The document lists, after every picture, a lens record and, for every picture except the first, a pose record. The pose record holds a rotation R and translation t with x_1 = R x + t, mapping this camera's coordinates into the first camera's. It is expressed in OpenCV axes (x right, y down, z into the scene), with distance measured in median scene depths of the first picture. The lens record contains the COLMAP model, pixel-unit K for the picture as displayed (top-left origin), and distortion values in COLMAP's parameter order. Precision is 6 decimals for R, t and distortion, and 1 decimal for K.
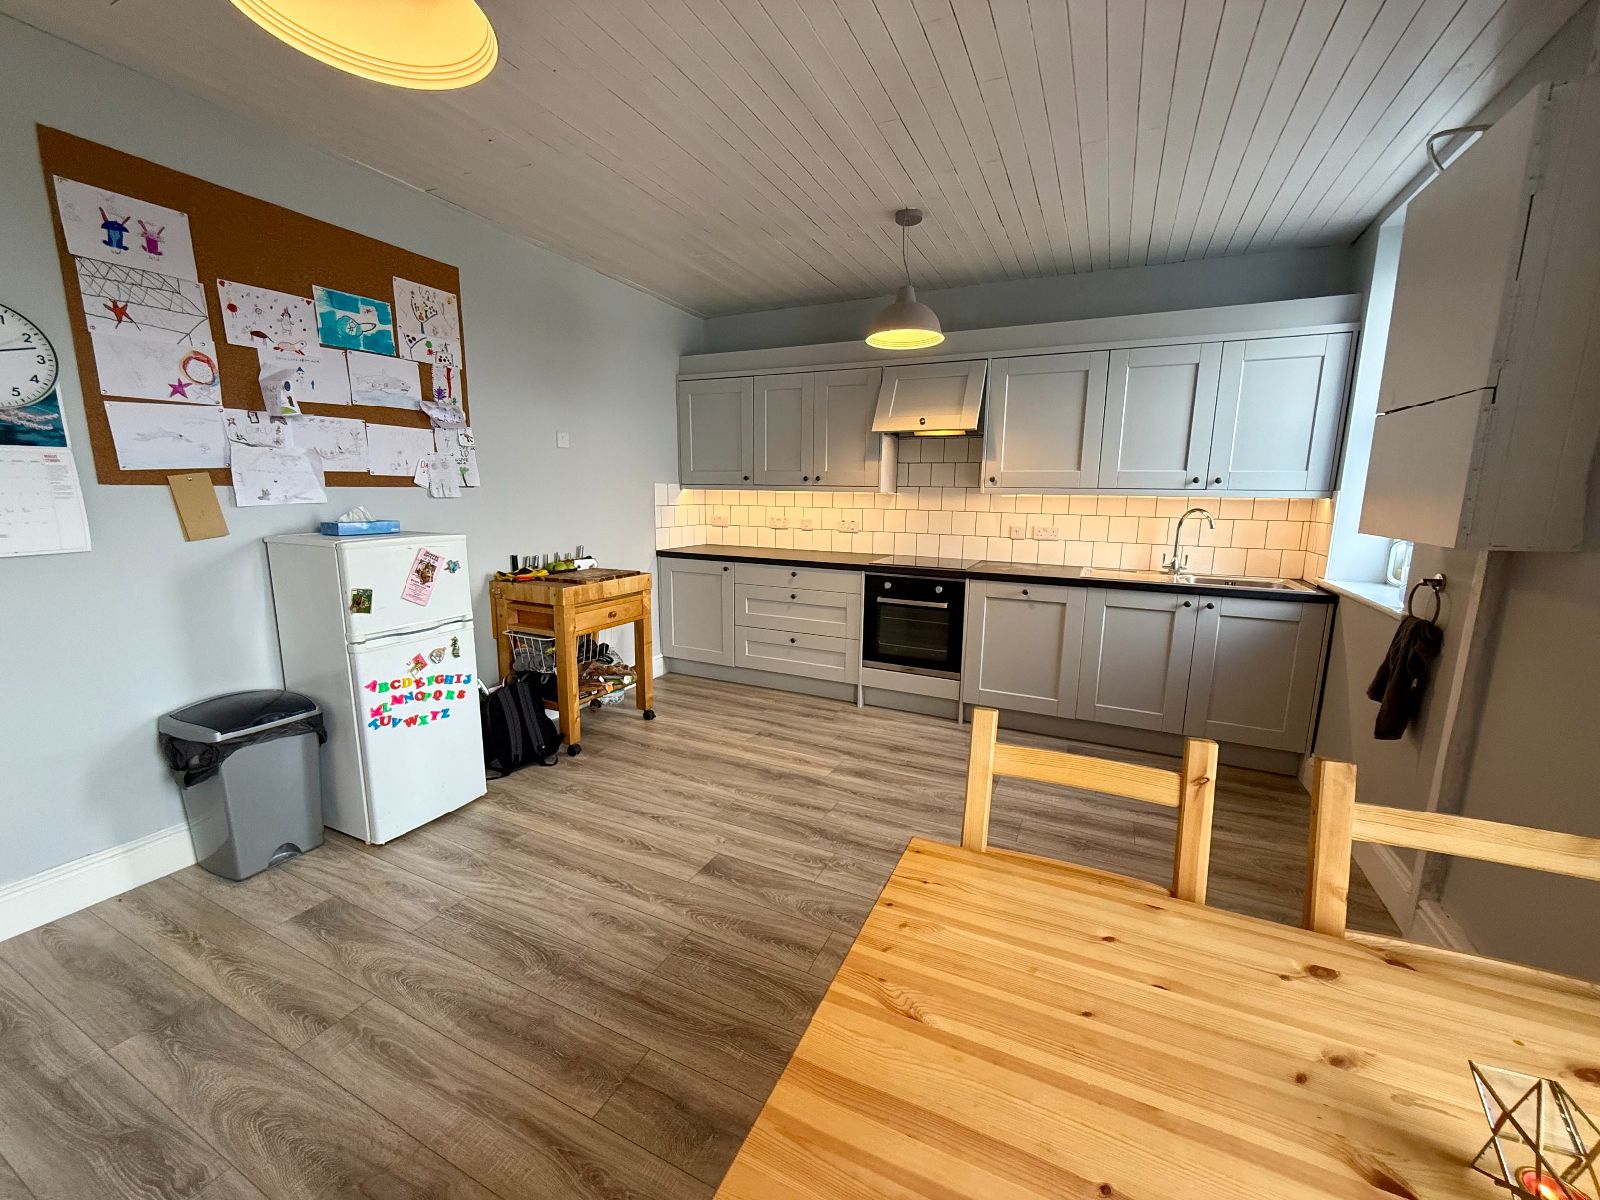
lens RADIAL K [[634.1, 0, 804.3], [0, 634.1, 598.5], [0, 0, 1]] dist [-0.000549, -0.000224]
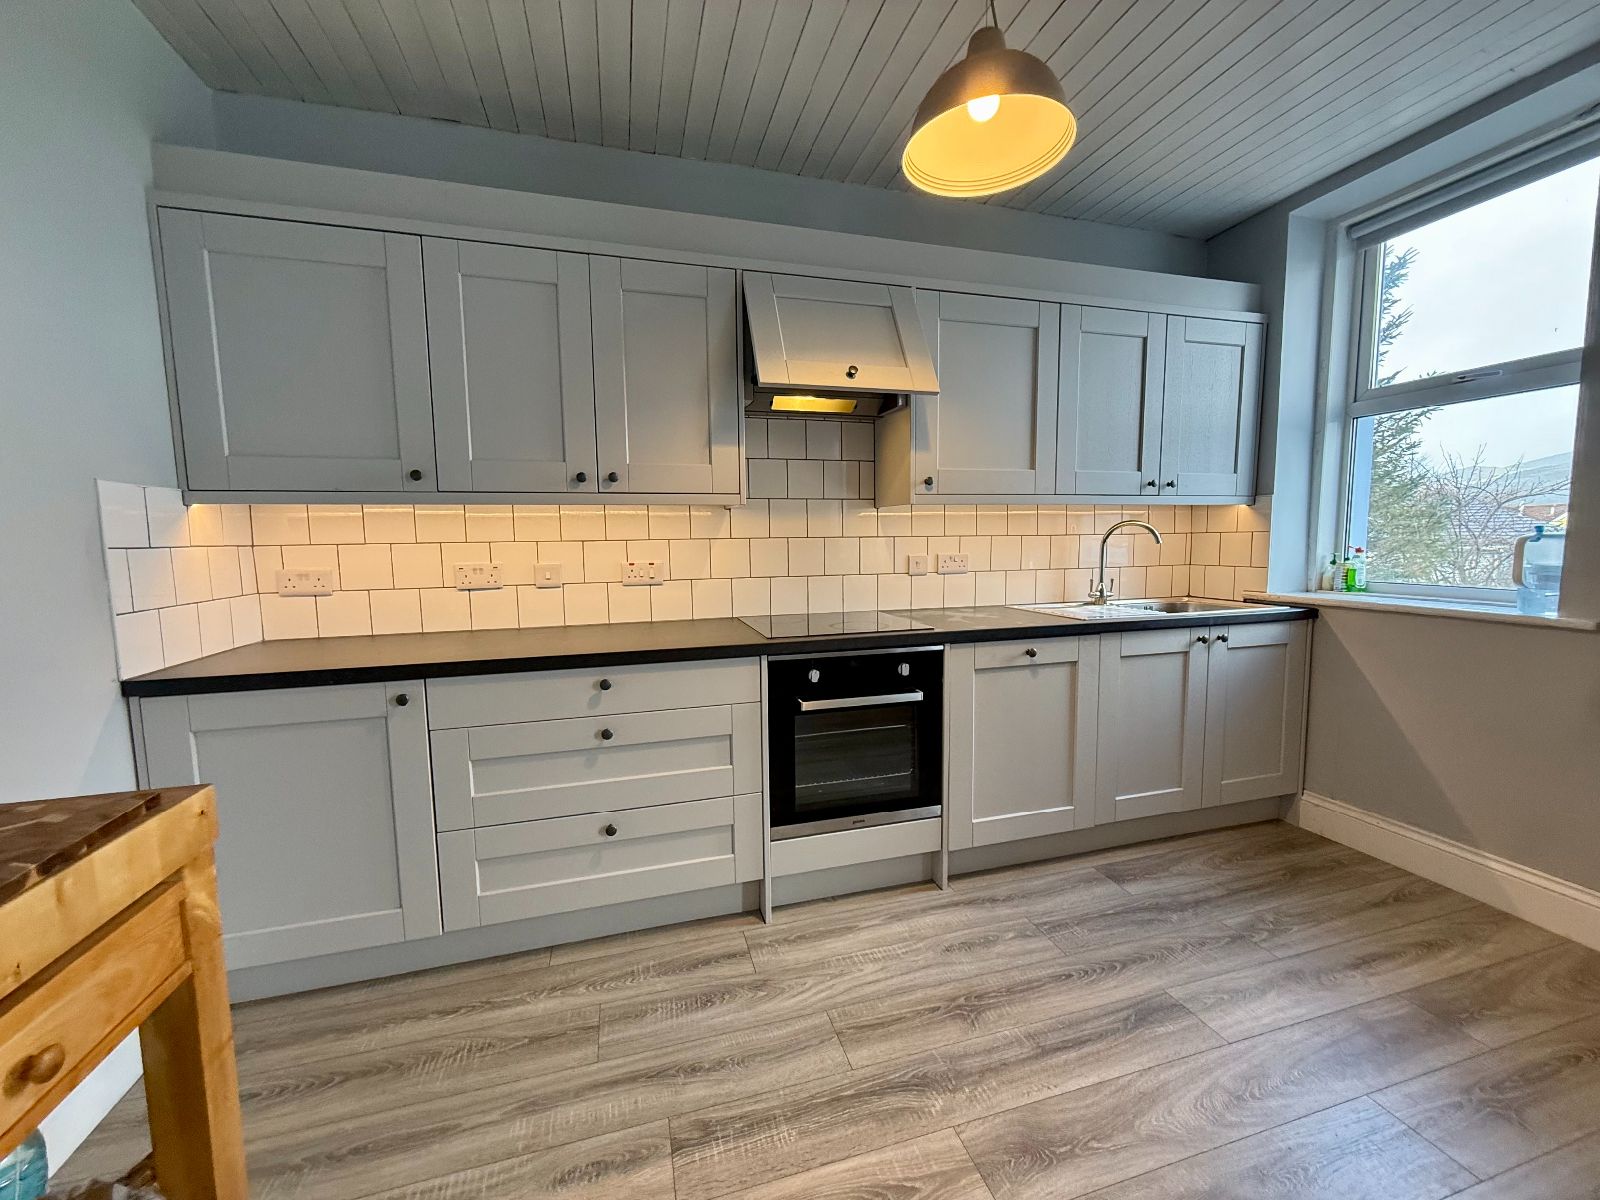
lens RADIAL K [[628.8, 0, 800.0], [0, 628.8, 600.0], [0, 0, 1]] dist [0.005733, -0.000094]
pose [[0.745402, -0.090481, 0.660446, -0.215599], [0.136491, 0.990471, -0.018354, -0.075346], [-0.652492, 0.103826, 0.750649, 0.609487]]
